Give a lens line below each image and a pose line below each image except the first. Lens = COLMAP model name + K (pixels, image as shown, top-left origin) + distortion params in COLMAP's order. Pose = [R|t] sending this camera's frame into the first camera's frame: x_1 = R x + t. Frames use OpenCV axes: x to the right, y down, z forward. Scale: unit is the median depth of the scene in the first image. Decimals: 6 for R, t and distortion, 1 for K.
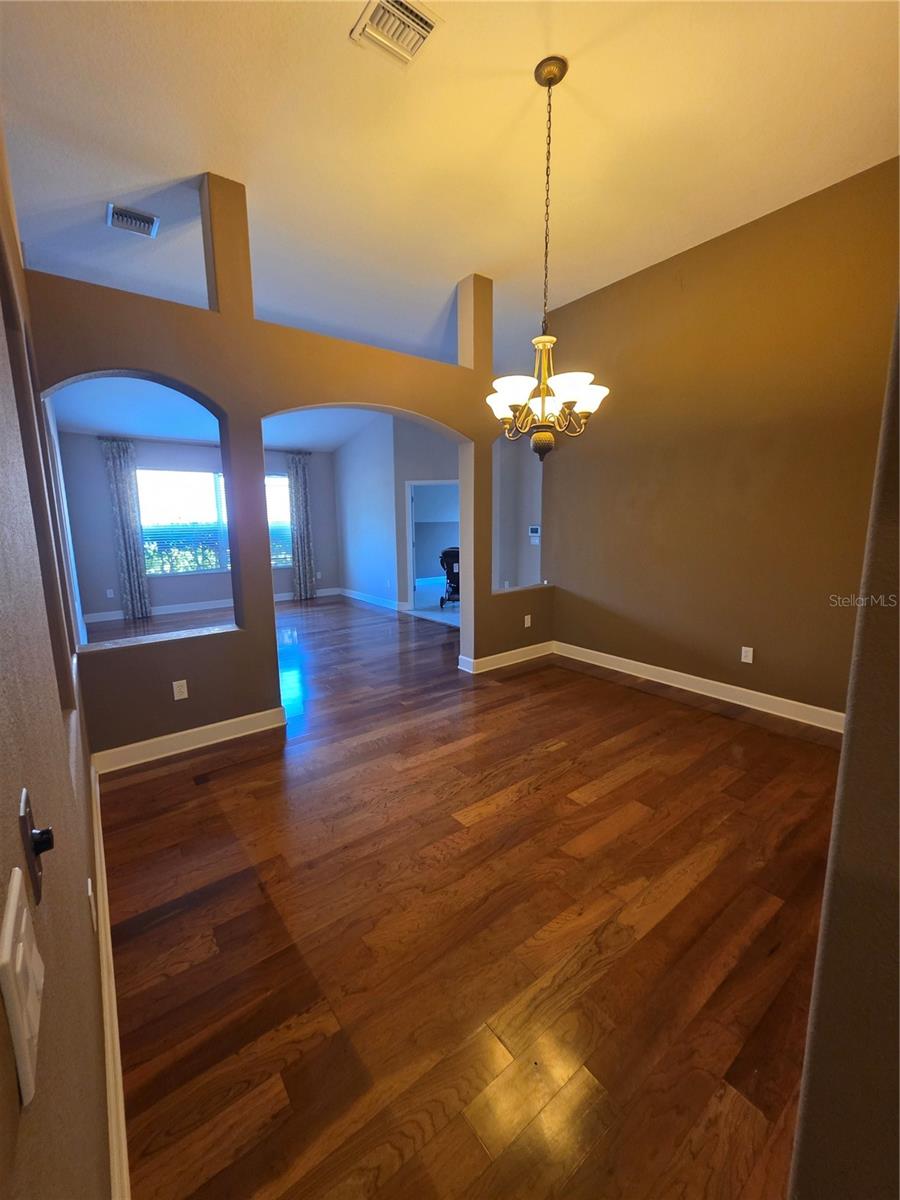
lens RADIAL K [[476.3, 0, 447.1], [0, 476.3, 593.3], [0, 0, 1]] dist [0.002210, -0.000226]
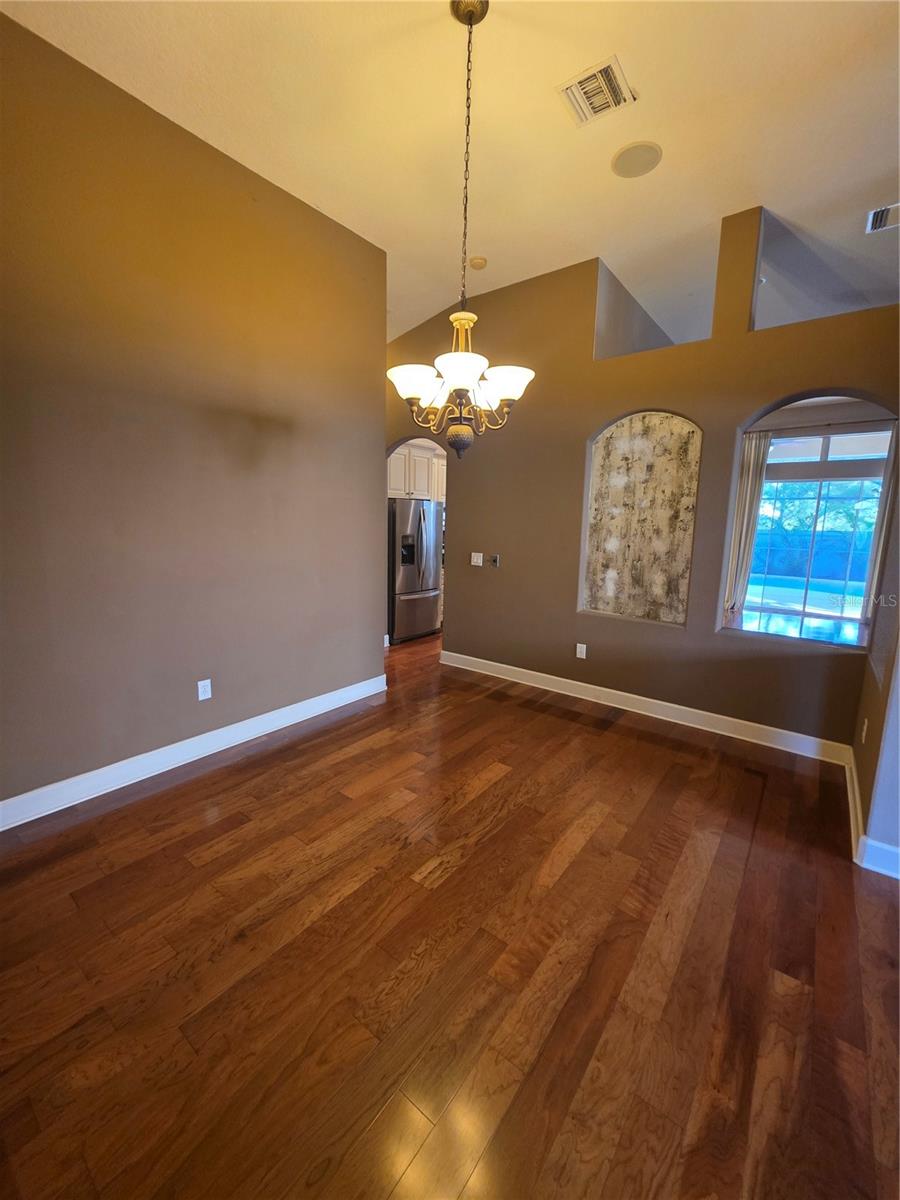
lens RADIAL K [[476.3, 0, 447.1], [0, 476.3, 593.3], [0, 0, 1]] dist [0.002210, -0.000226]
pose [[-0.965707, 0.033020, -0.257526, 0.440064], [-0.050108, 0.949530, 0.309649, -0.302988], [0.254753, 0.311935, -0.915313, 1.817116]]
